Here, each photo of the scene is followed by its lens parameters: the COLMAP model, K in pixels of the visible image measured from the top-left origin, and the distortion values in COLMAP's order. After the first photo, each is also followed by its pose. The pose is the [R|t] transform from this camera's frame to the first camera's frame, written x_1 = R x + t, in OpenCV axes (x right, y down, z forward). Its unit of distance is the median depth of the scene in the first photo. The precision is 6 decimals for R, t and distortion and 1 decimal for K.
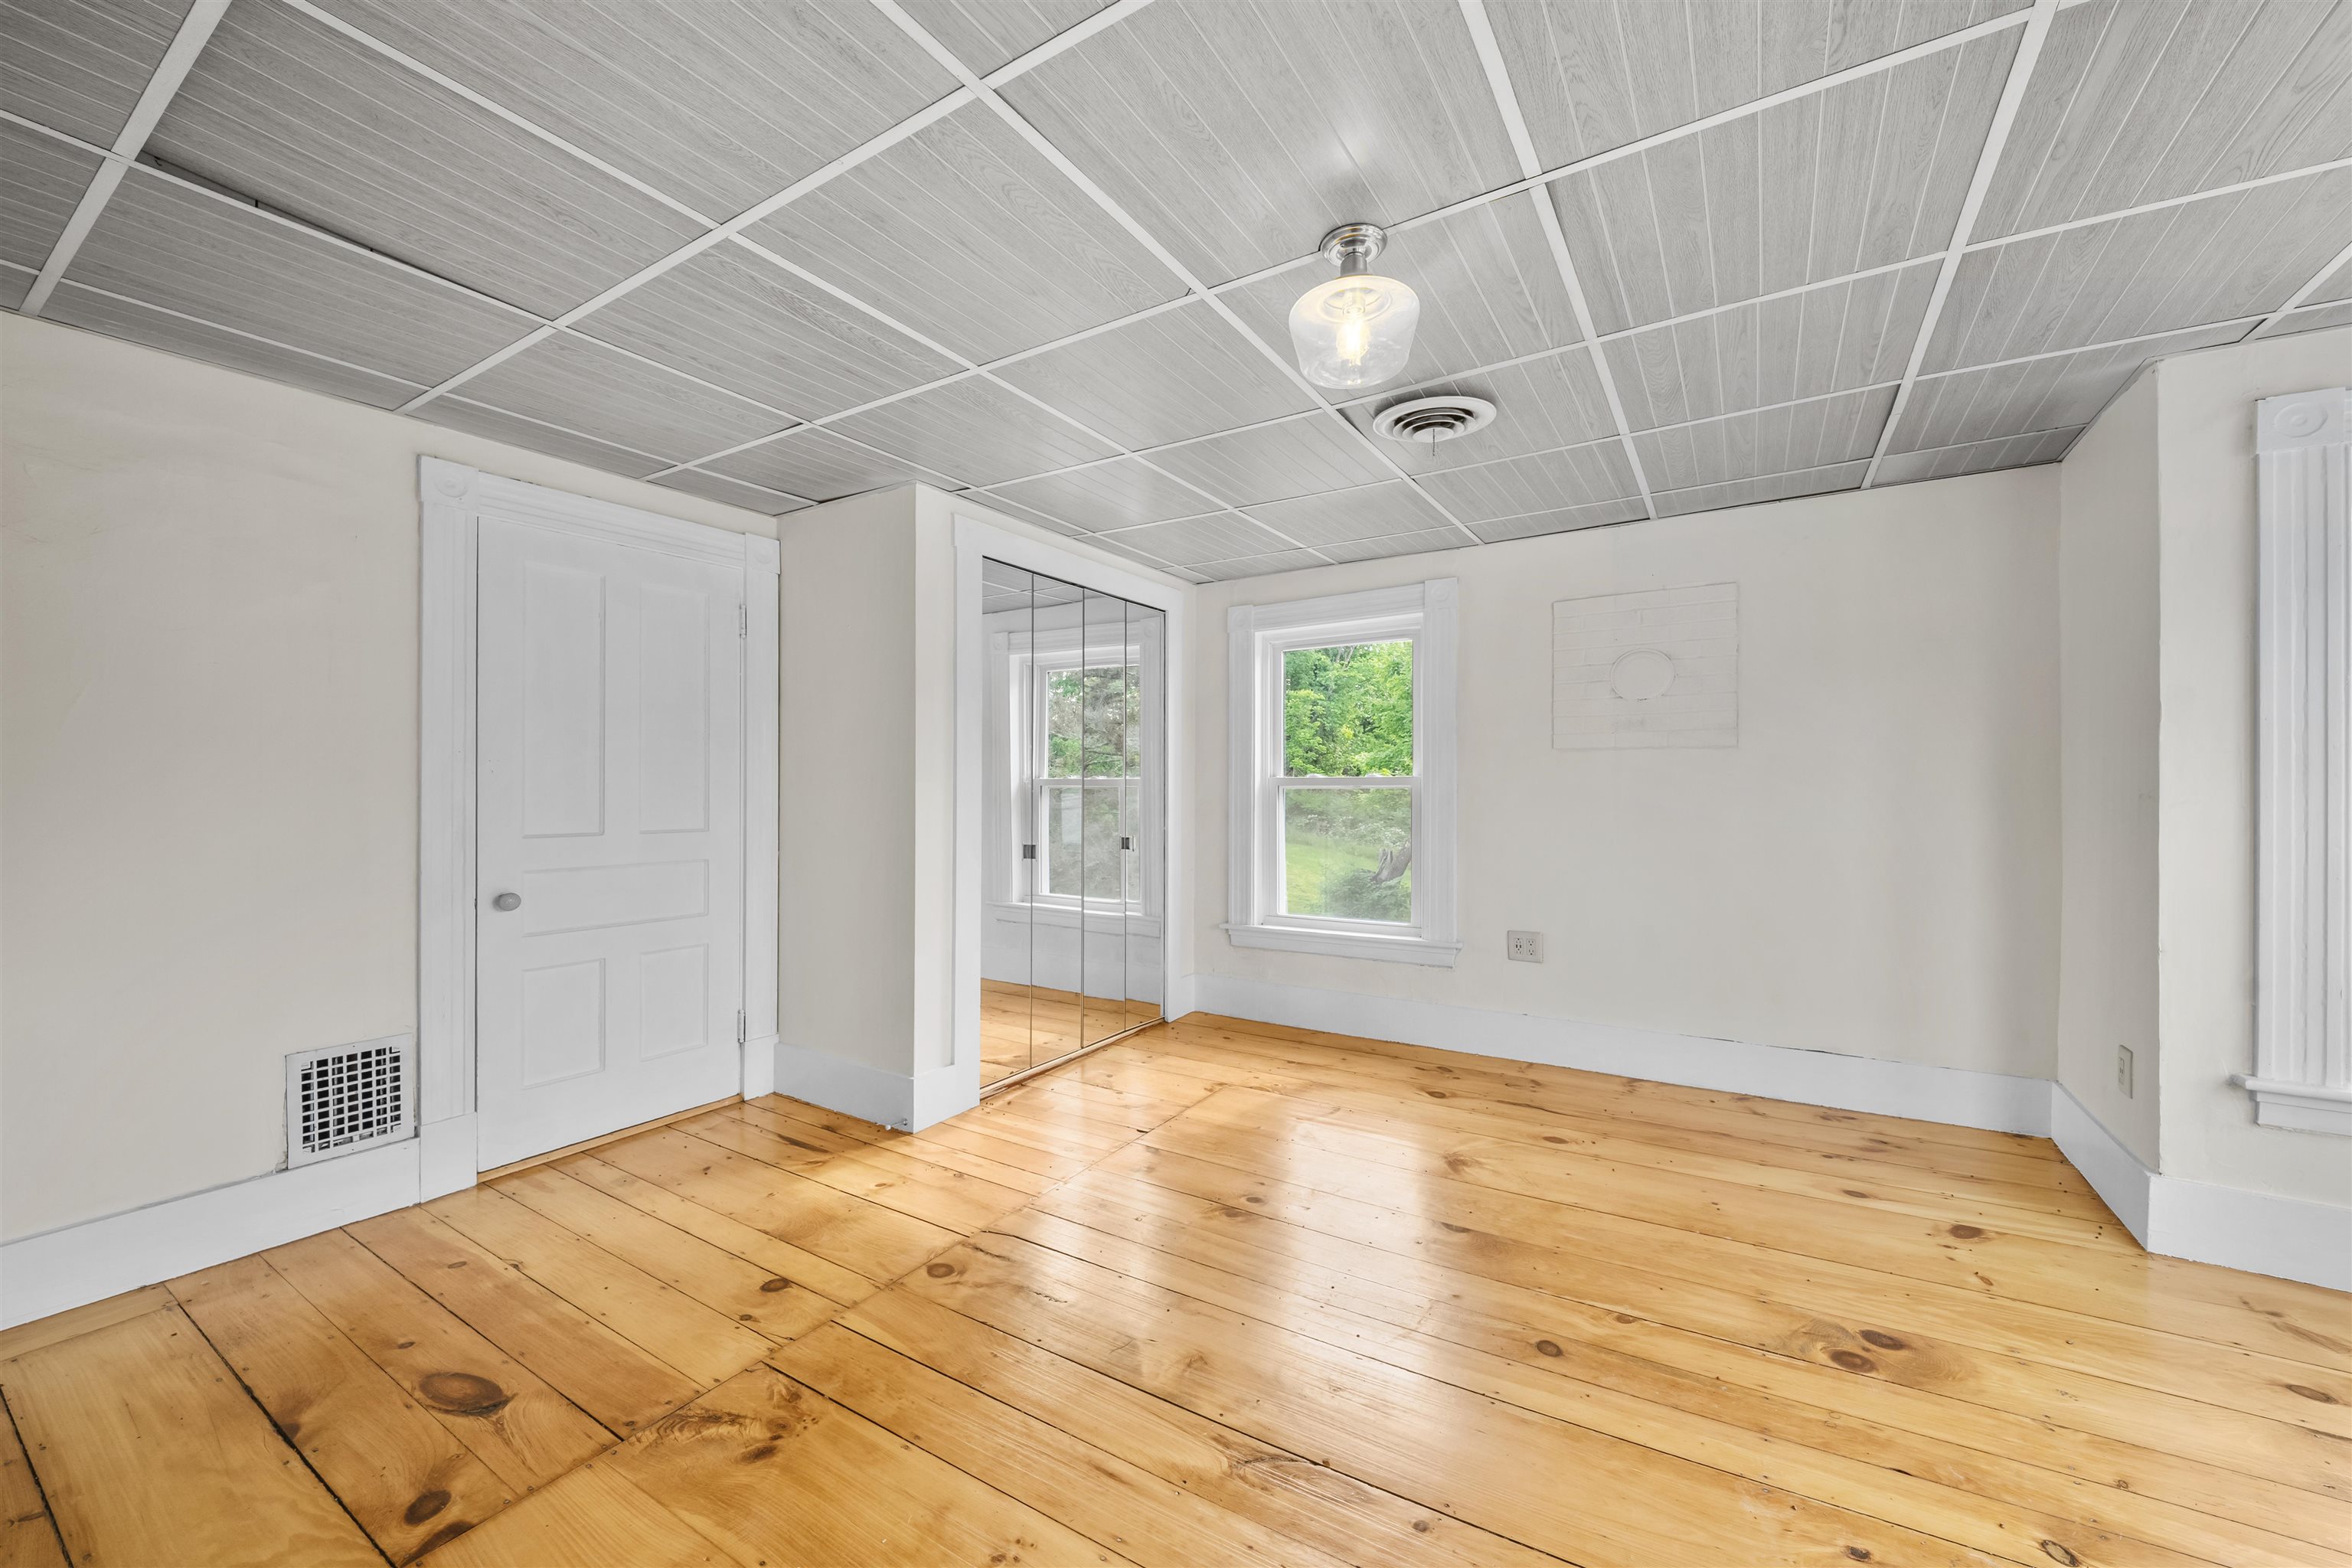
lens RADIAL K [[855.9, 0, 1185.8], [0, 855.9, 775.4], [0, 0, 1]] dist [0.009550, -0.004760]
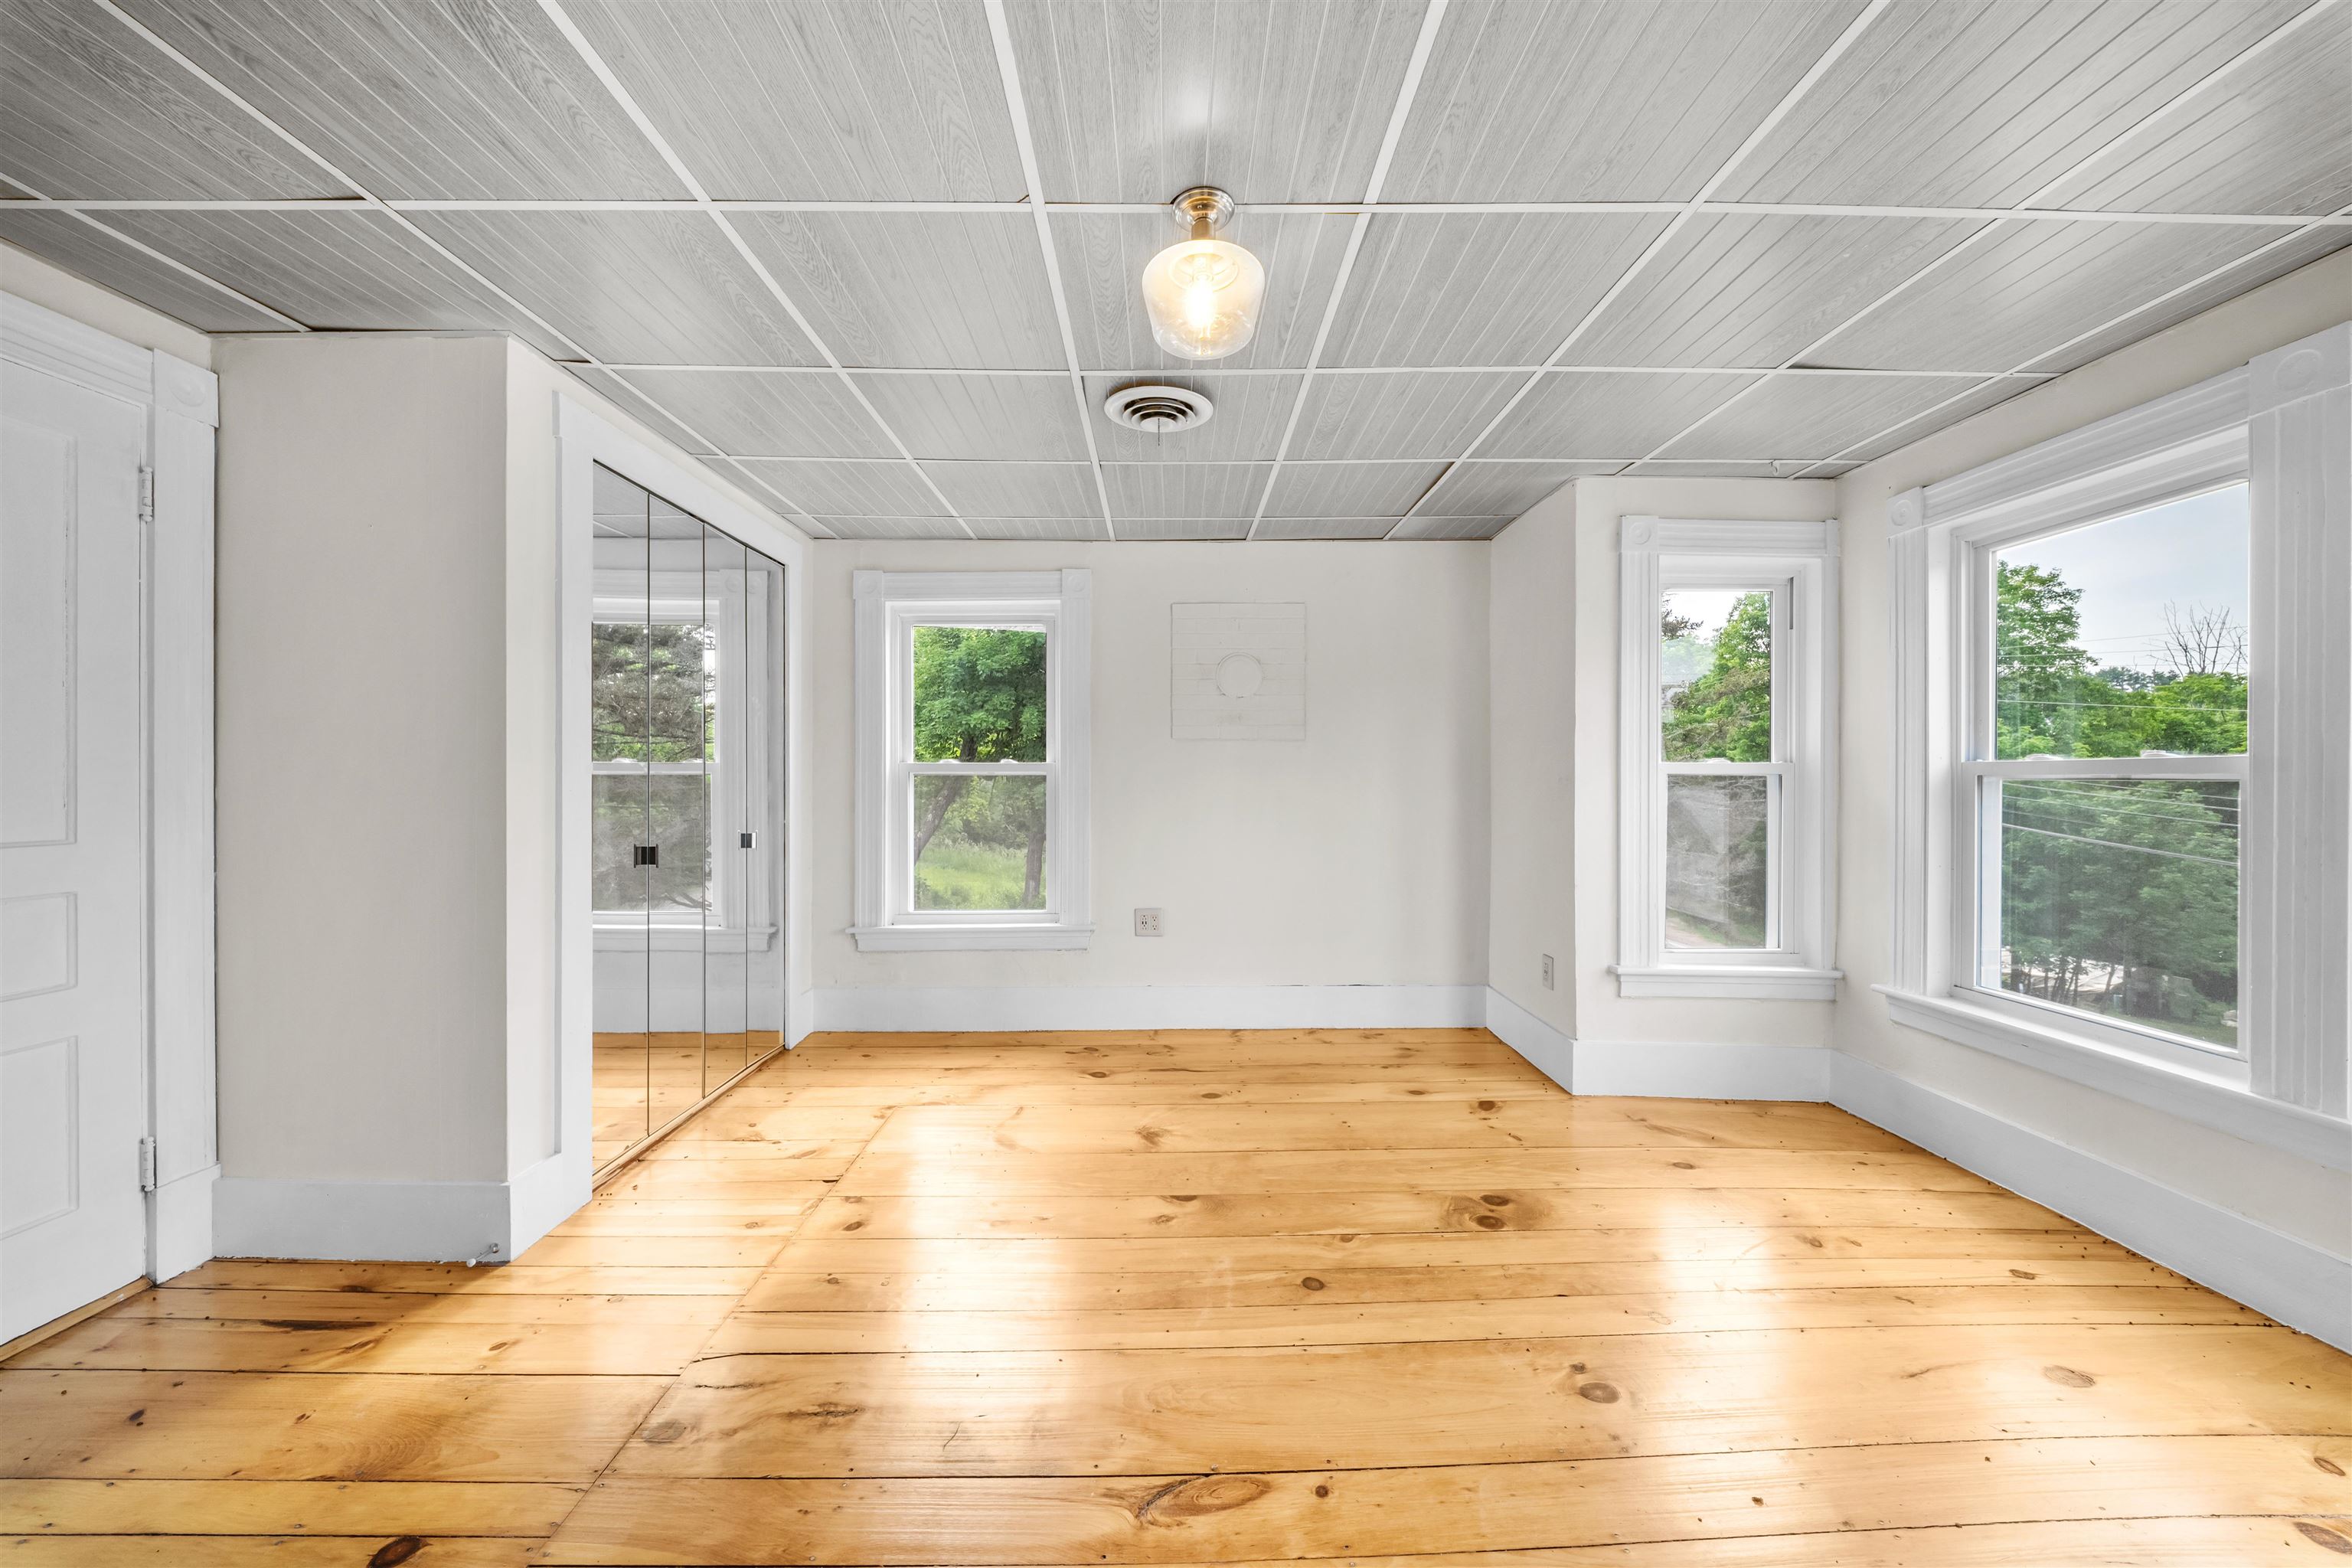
lens RADIAL K [[855.9, 0, 1160.9], [0, 855.9, 777.5], [0, 0, 1]] dist [0.009550, -0.004760]
pose [[0.859162, -0.000840, 0.511703, -0.211670], [-0.007732, 0.999863, 0.014624, 0.003532], [-0.511645, -0.016521, 0.859038, 0.116456]]
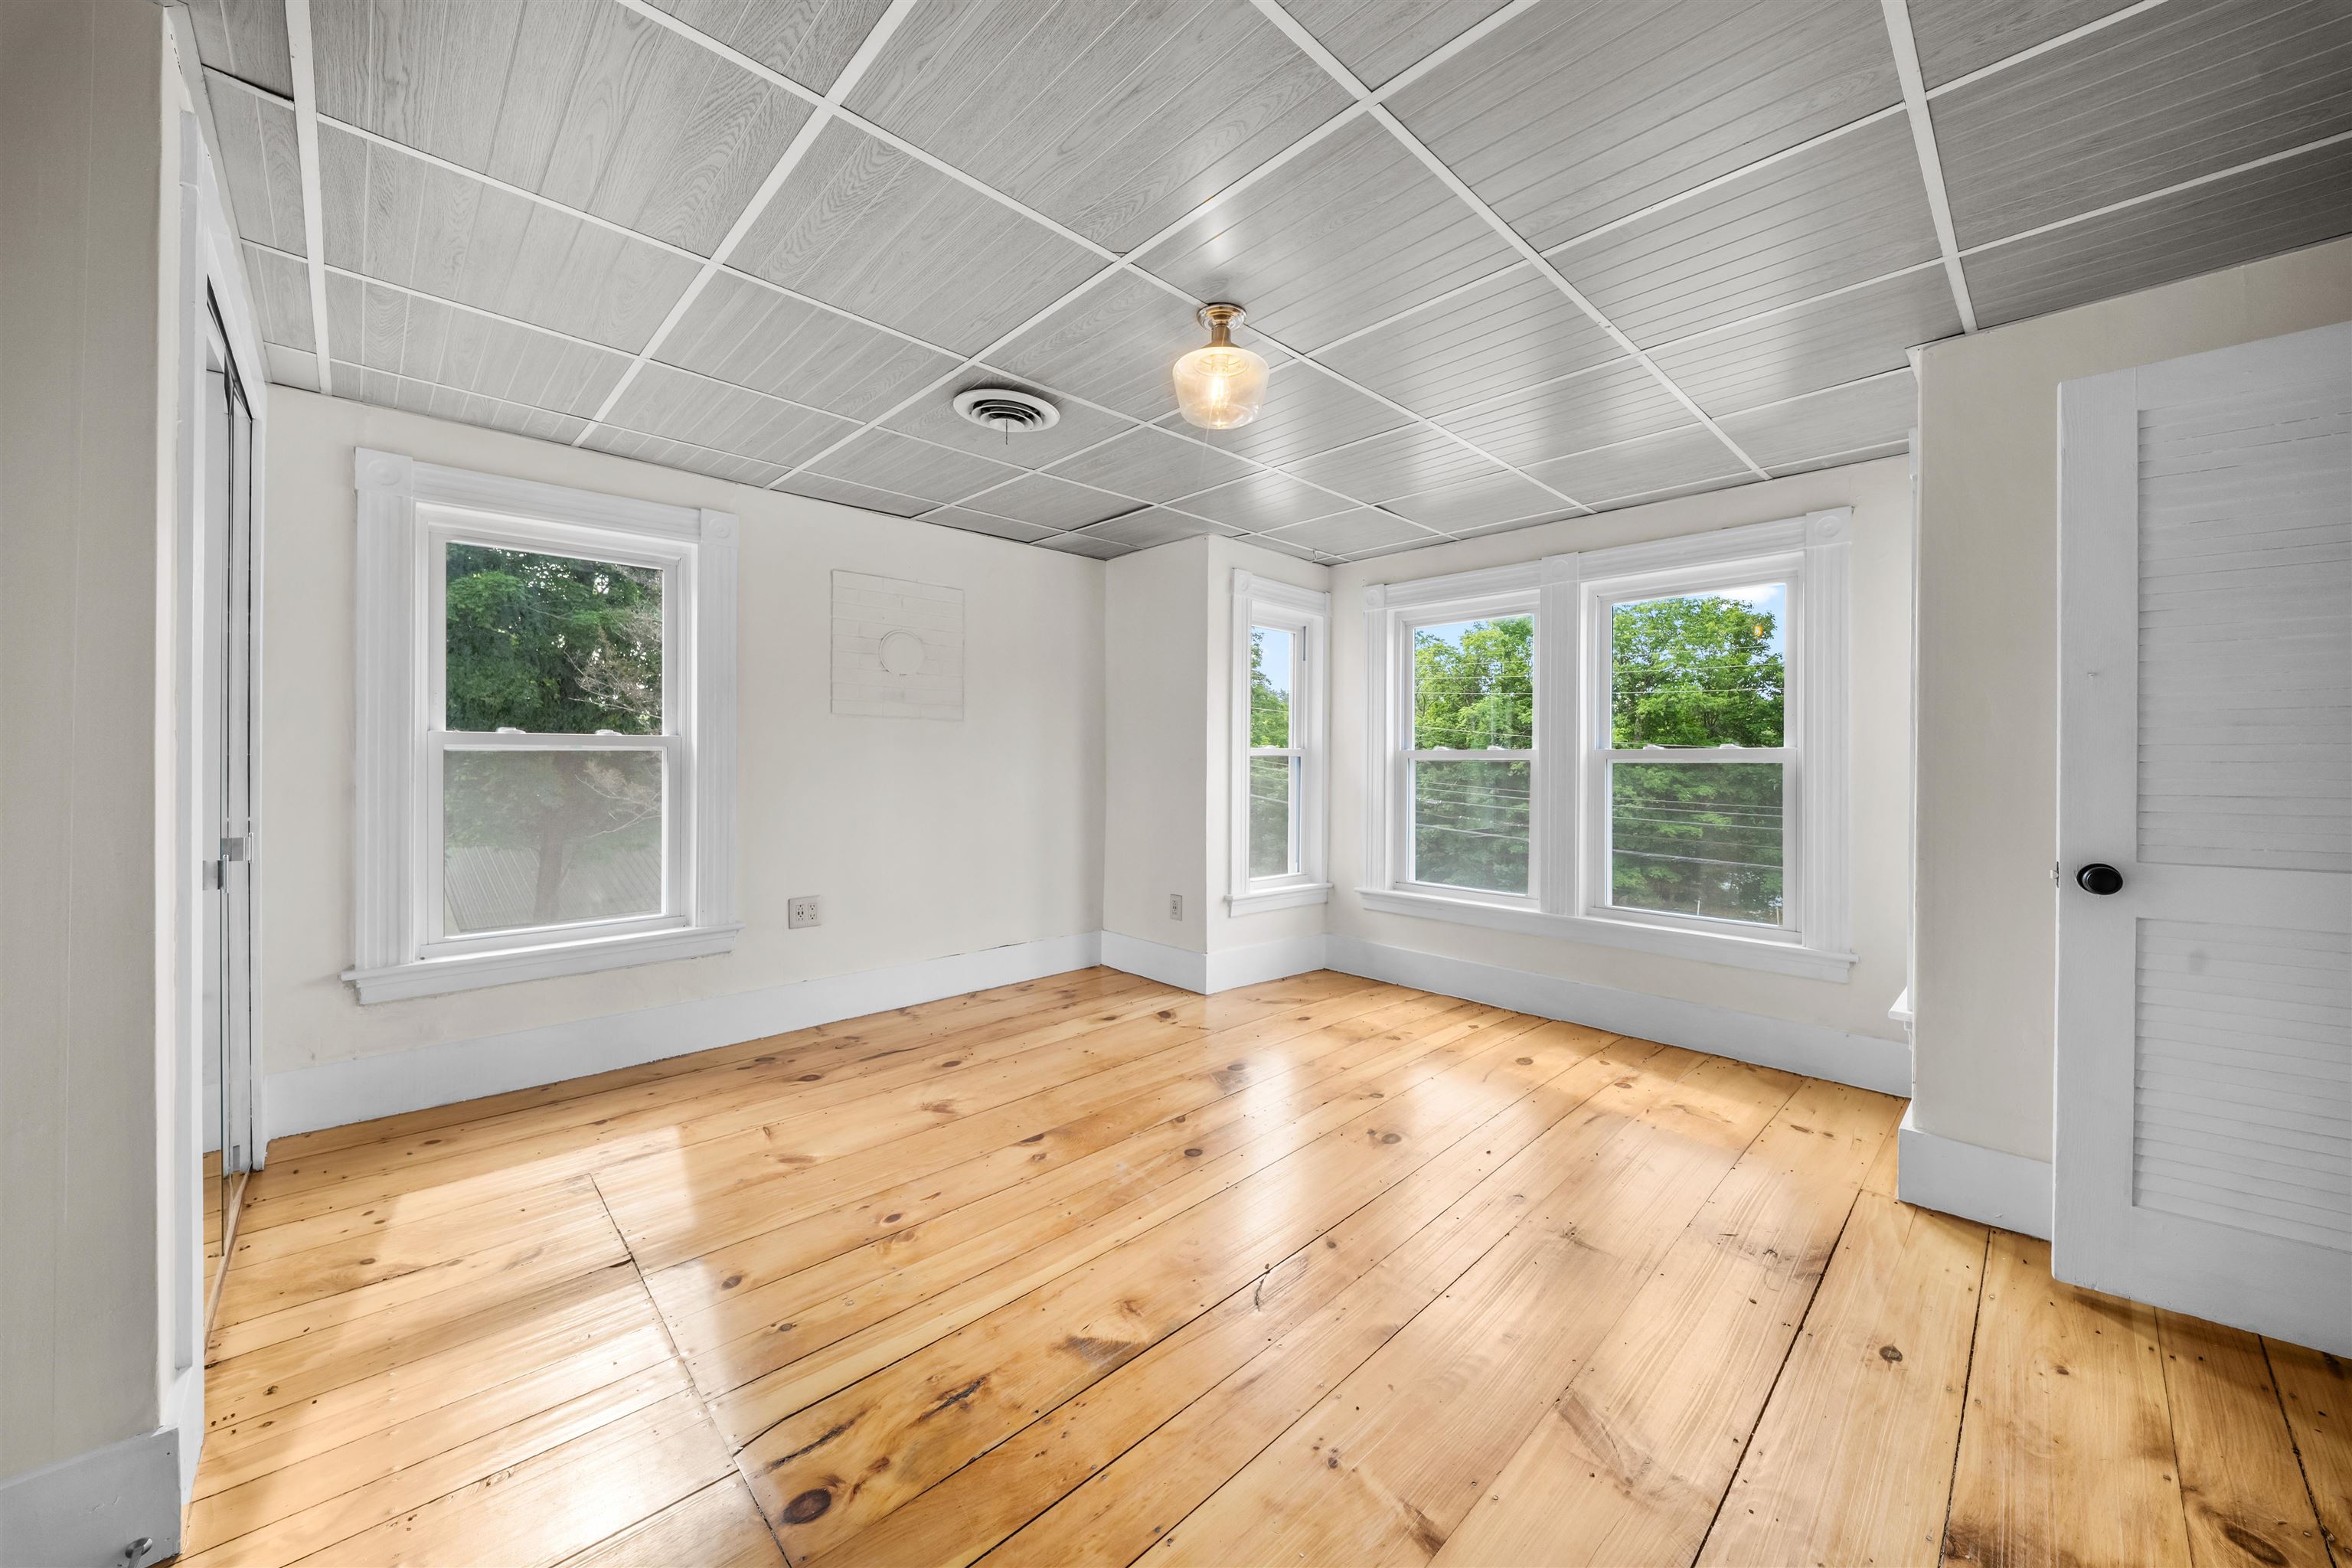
lens RADIAL K [[855.9, 0, 1210.0], [0, 855.9, 757.8], [0, 0, 1]] dist [0.009550, -0.004760]
pose [[0.253827, 0.002170, 0.967247, -0.661573], [-0.023246, 0.999722, 0.003857, 0.010905], [-0.966970, -0.023464, 0.253807, 0.453199]]
